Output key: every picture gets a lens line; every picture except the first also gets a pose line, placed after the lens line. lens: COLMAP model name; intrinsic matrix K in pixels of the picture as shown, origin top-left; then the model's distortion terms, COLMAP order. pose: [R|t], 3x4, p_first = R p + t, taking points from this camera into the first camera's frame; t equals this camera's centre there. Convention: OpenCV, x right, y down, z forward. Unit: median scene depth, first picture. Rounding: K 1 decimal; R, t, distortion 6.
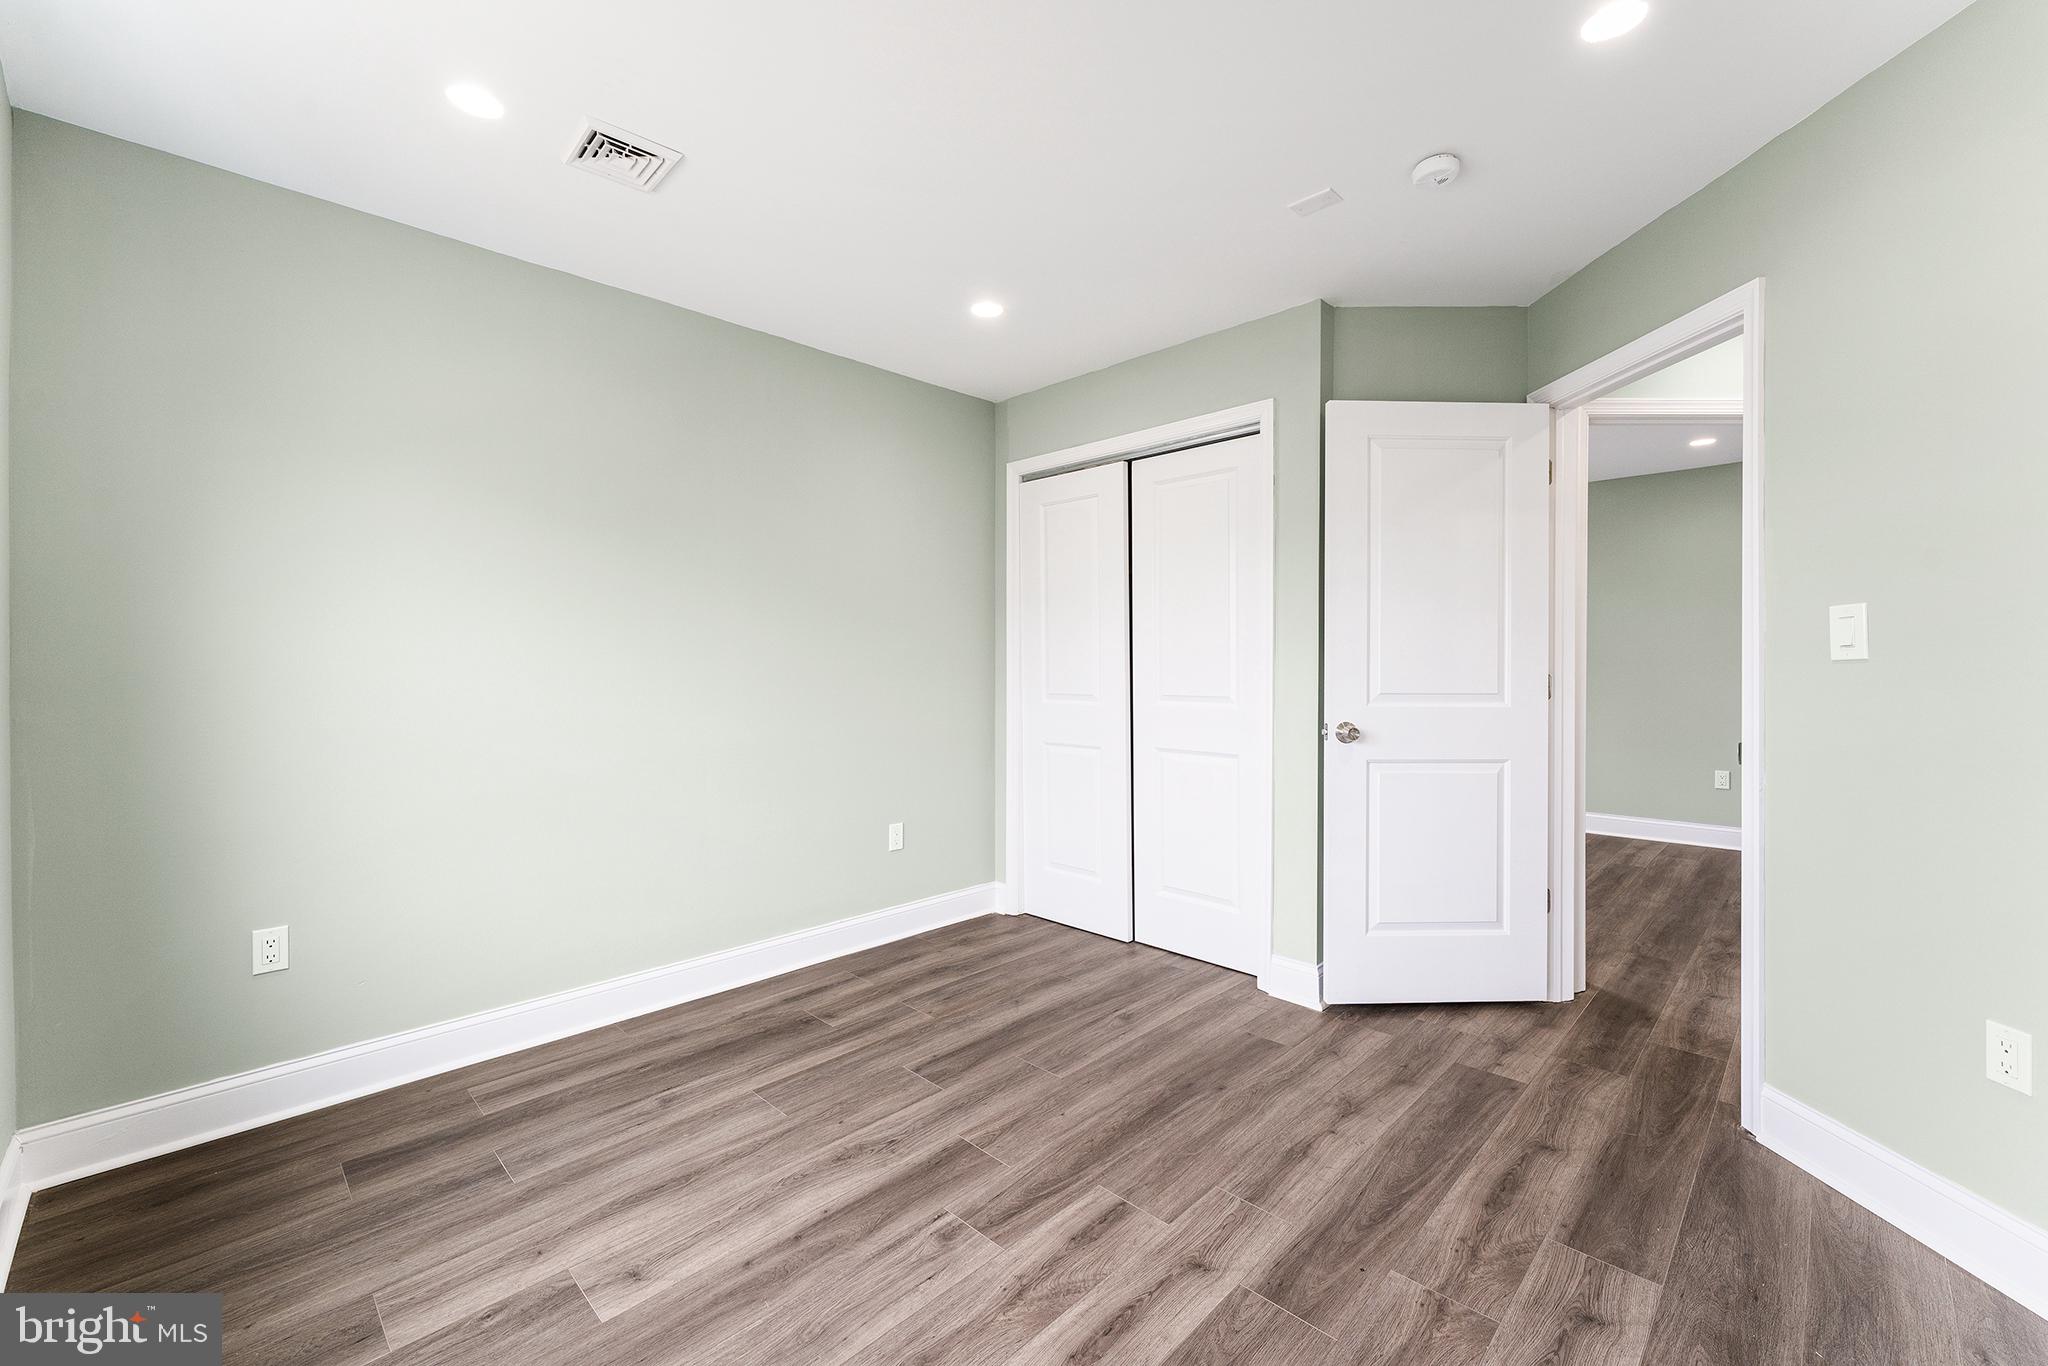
lens RADIAL K [[835.2, 0, 1011.5], [0, 835.2, 679.4], [0, 0, 1]] dist [0.000333, -0.000431]
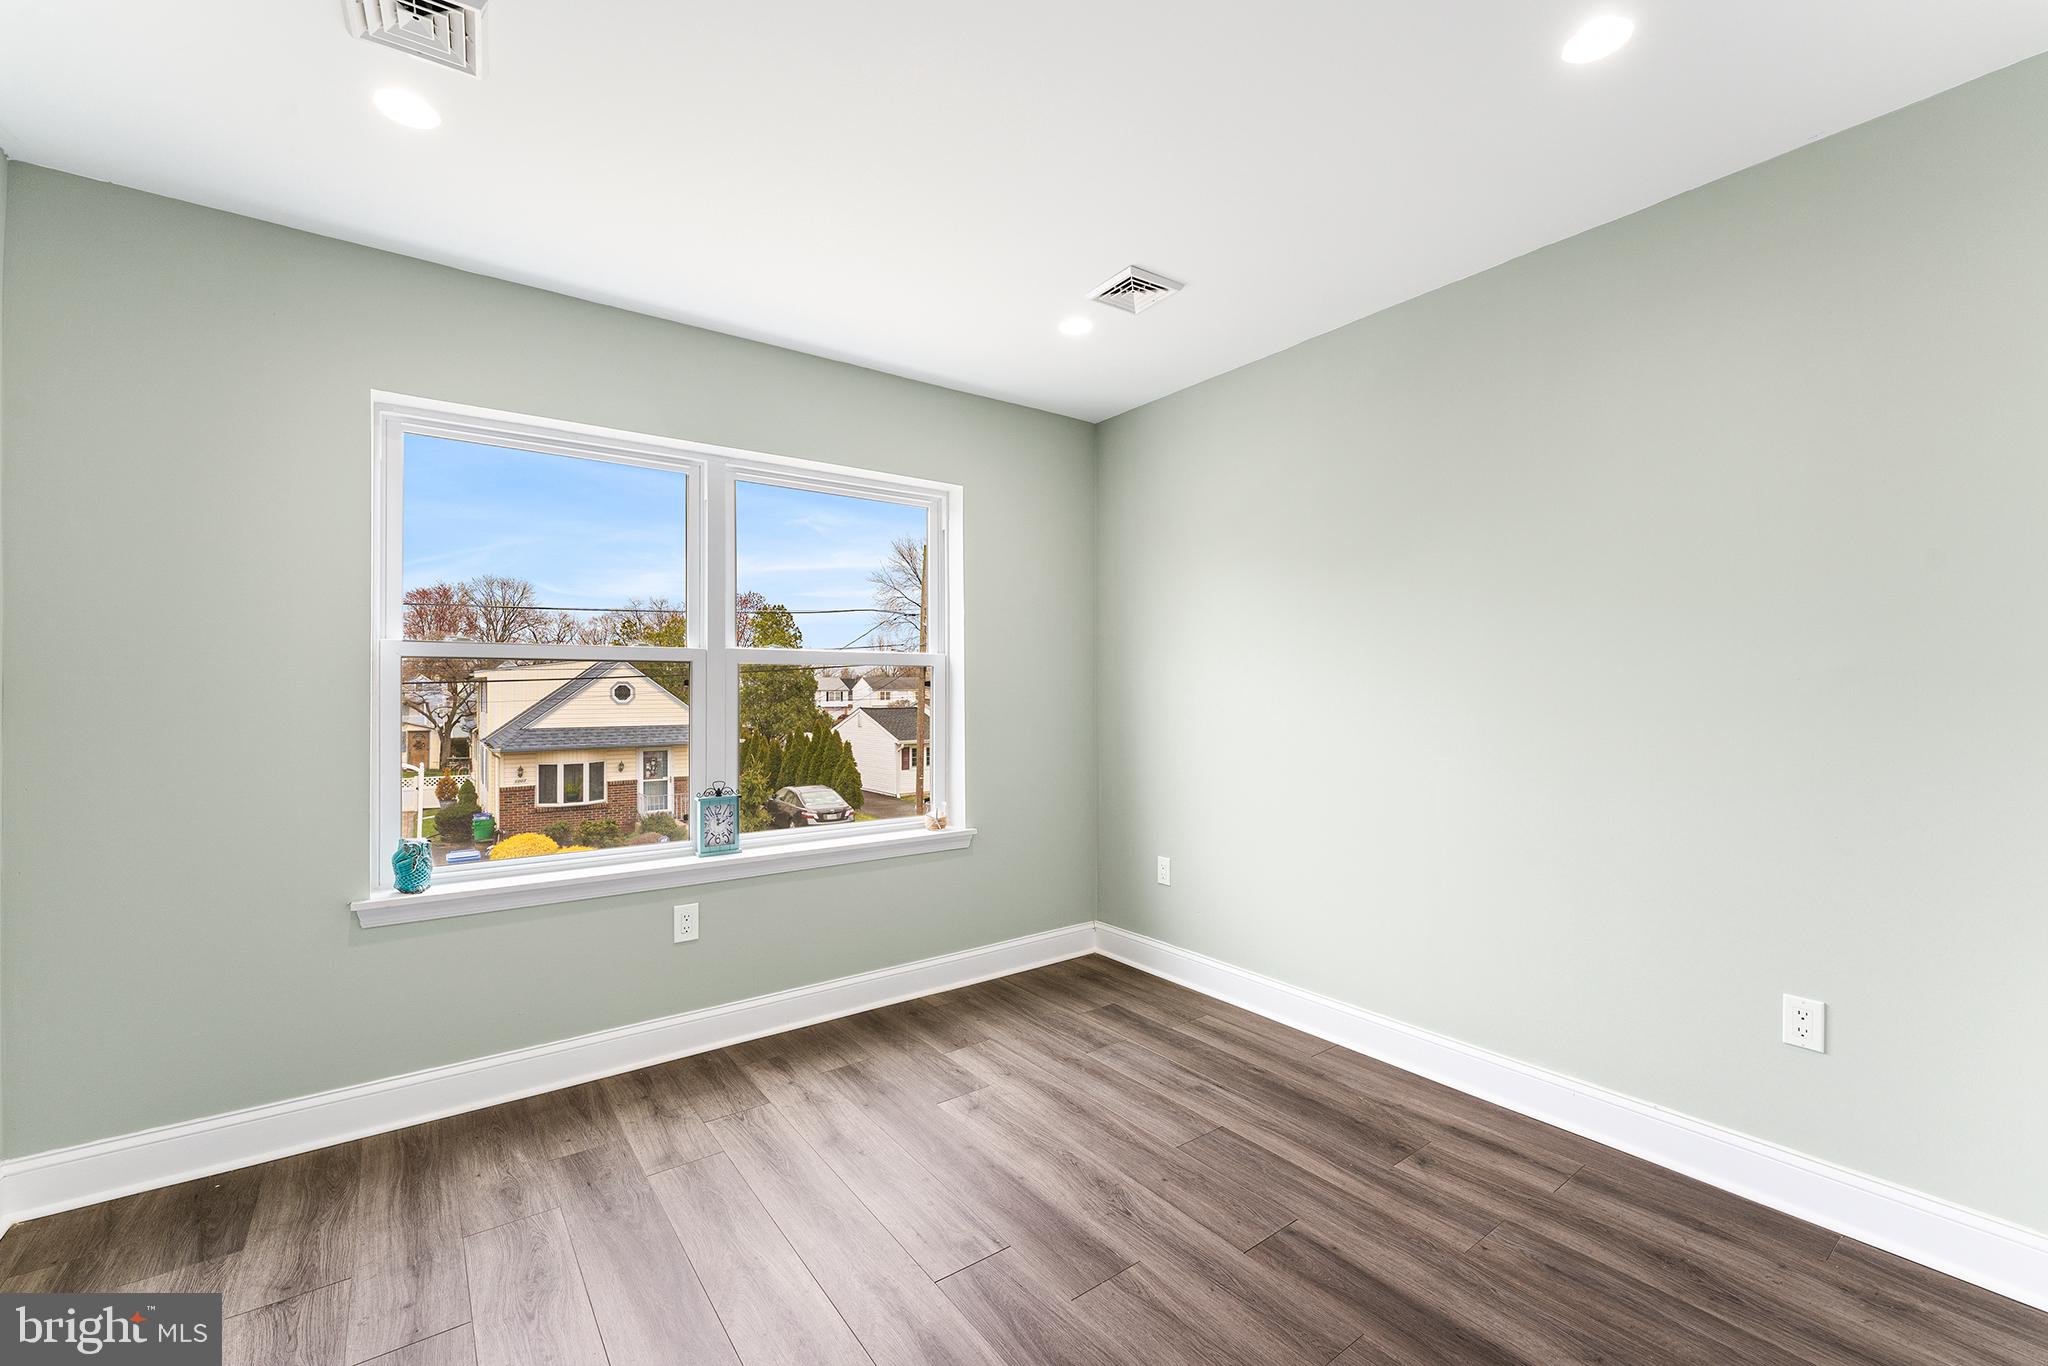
lens RADIAL K [[835.2, 0, 1025.6], [0, 835.2, 694.9], [0, 0, 1]] dist [0.000333, -0.000431]
pose [[-0.145756, 0.003178, -0.989316, 0.700562], [-0.017244, 0.999835, 0.005752, -0.019563], [0.989170, 0.017898, -0.145677, 0.905192]]
